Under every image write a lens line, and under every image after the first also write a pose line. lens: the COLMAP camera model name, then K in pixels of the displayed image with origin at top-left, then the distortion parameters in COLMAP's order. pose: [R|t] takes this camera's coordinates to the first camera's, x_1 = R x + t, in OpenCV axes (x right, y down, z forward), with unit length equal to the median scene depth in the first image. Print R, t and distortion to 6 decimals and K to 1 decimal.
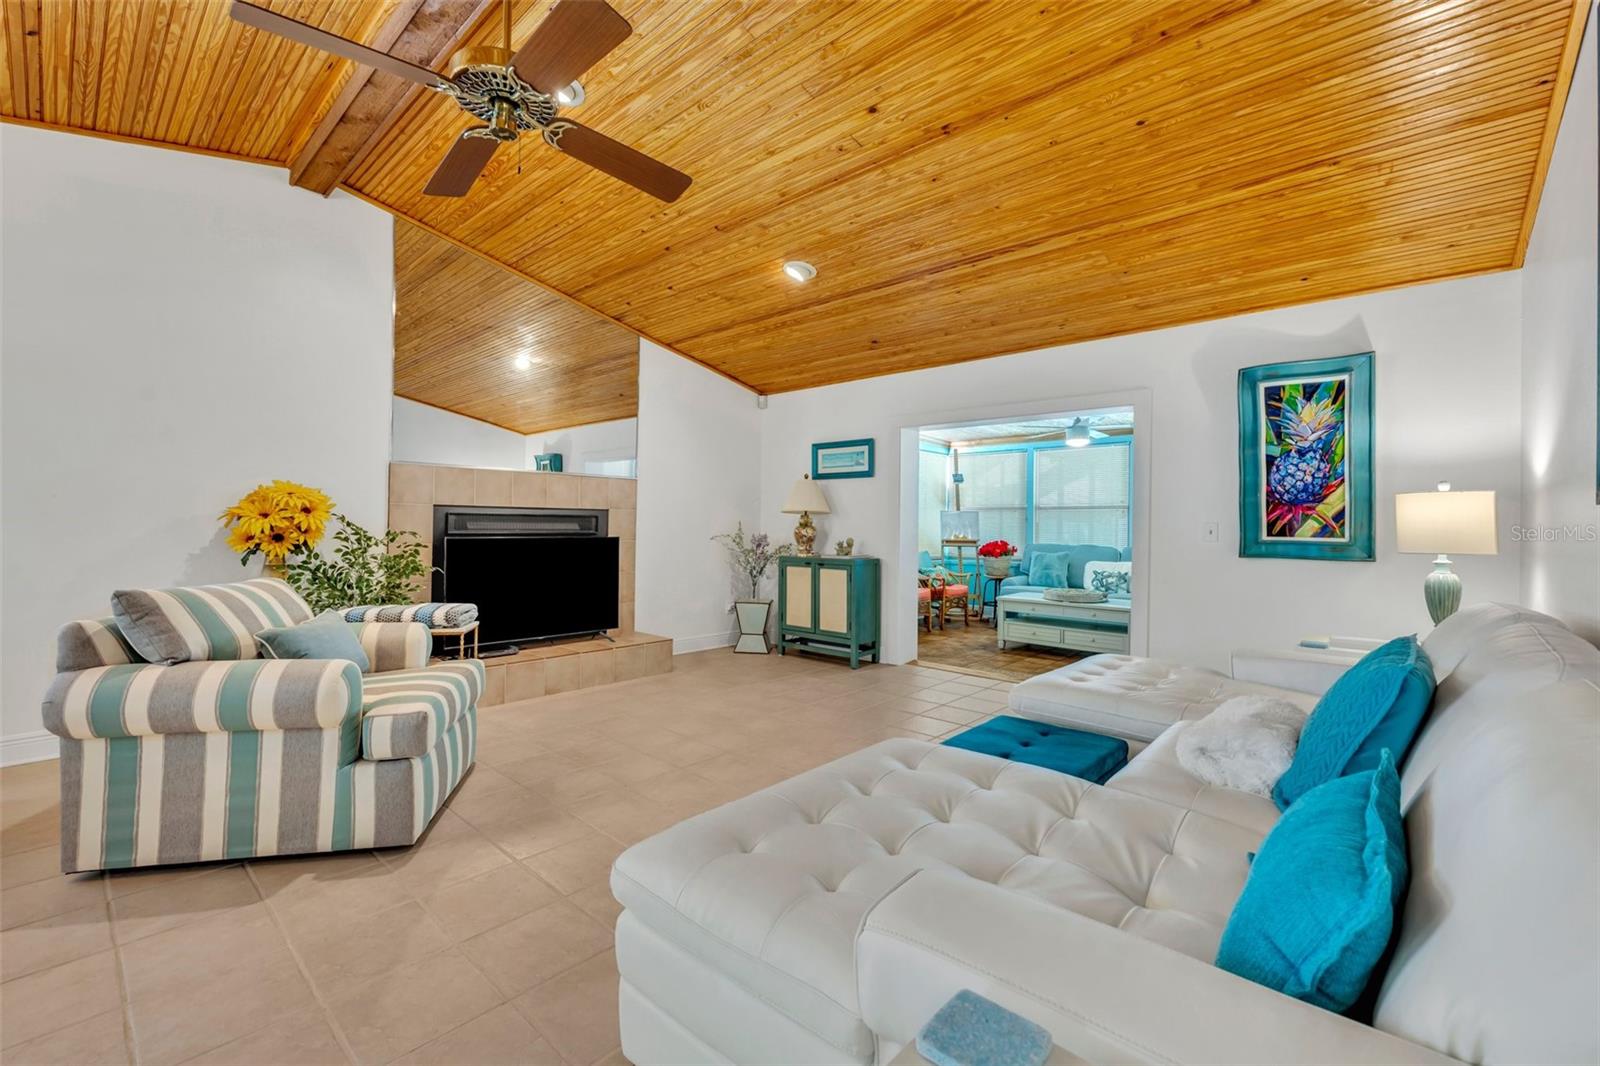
lens RADIAL K [[677.3, 0, 765.5], [0, 677.3, 523.8], [0, 0, 1]] dist [0.000418, -0.000029]
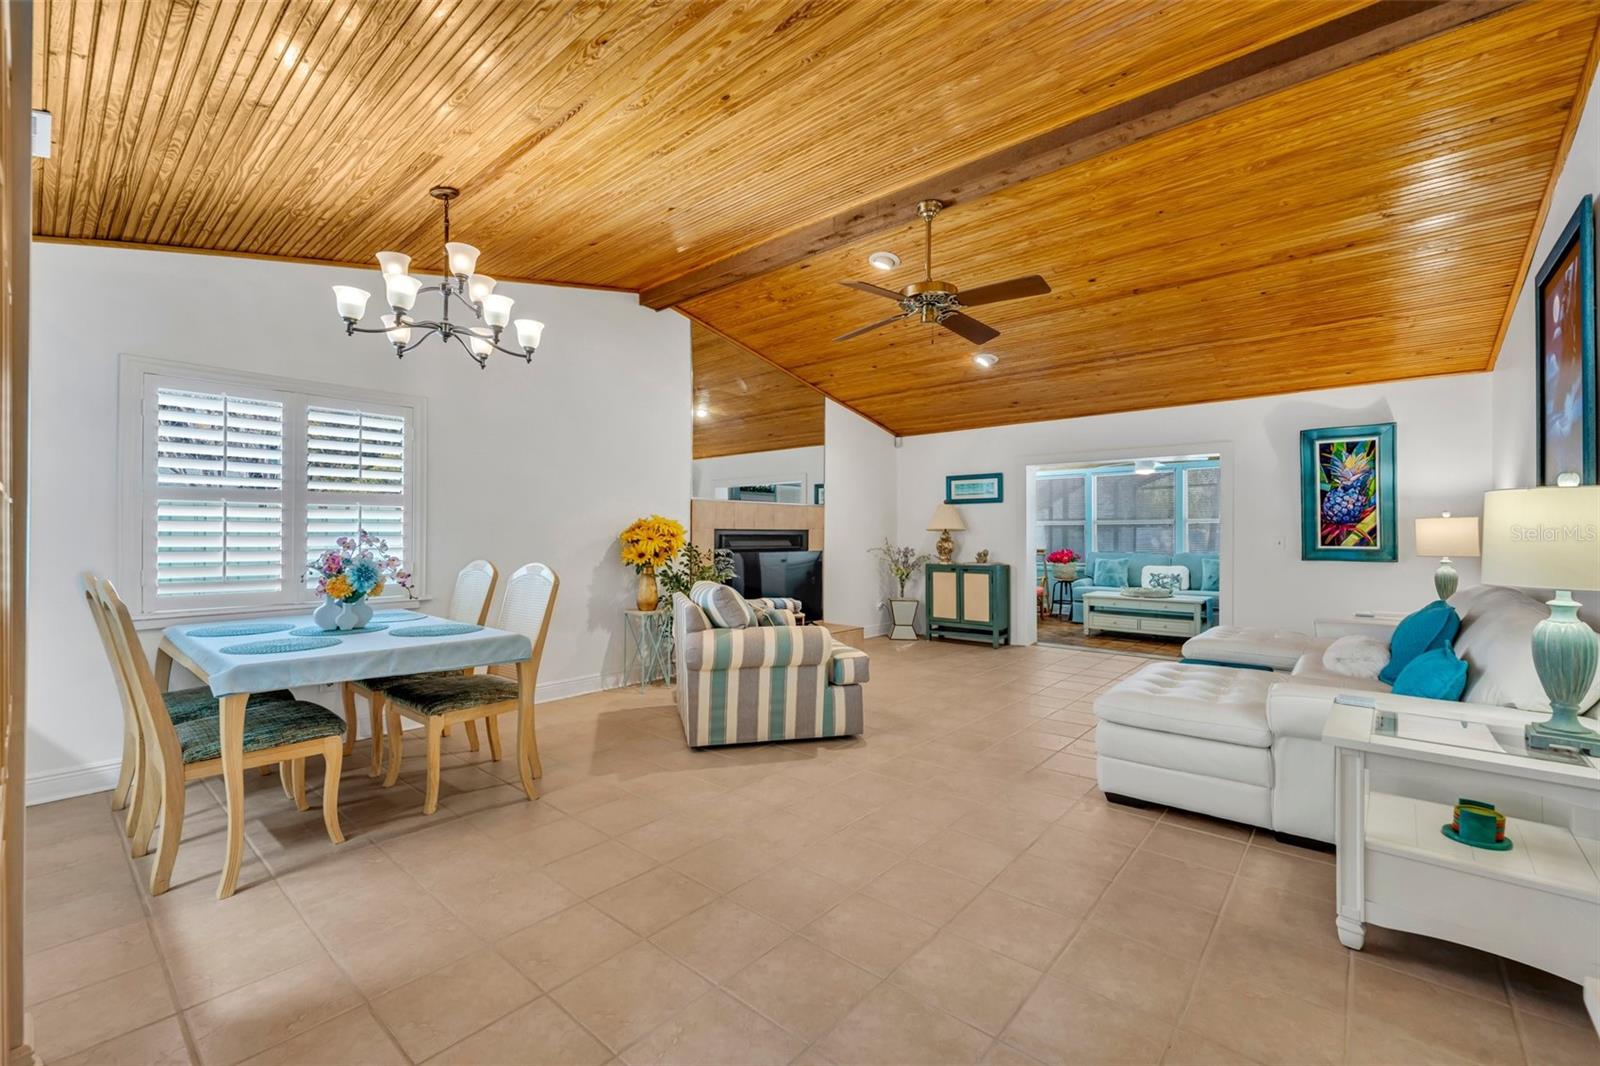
lens RADIAL K [[678.6, 0, 754.3], [0, 678.6, 535.8], [0, 0, 1]] dist [0.000841, 0.000459]
pose [[0.999662, -0.011346, 0.023401, -0.512424], [0.011285, 0.999933, 0.002736, -0.020364], [-0.023431, -0.002471, 0.999722, -0.432394]]
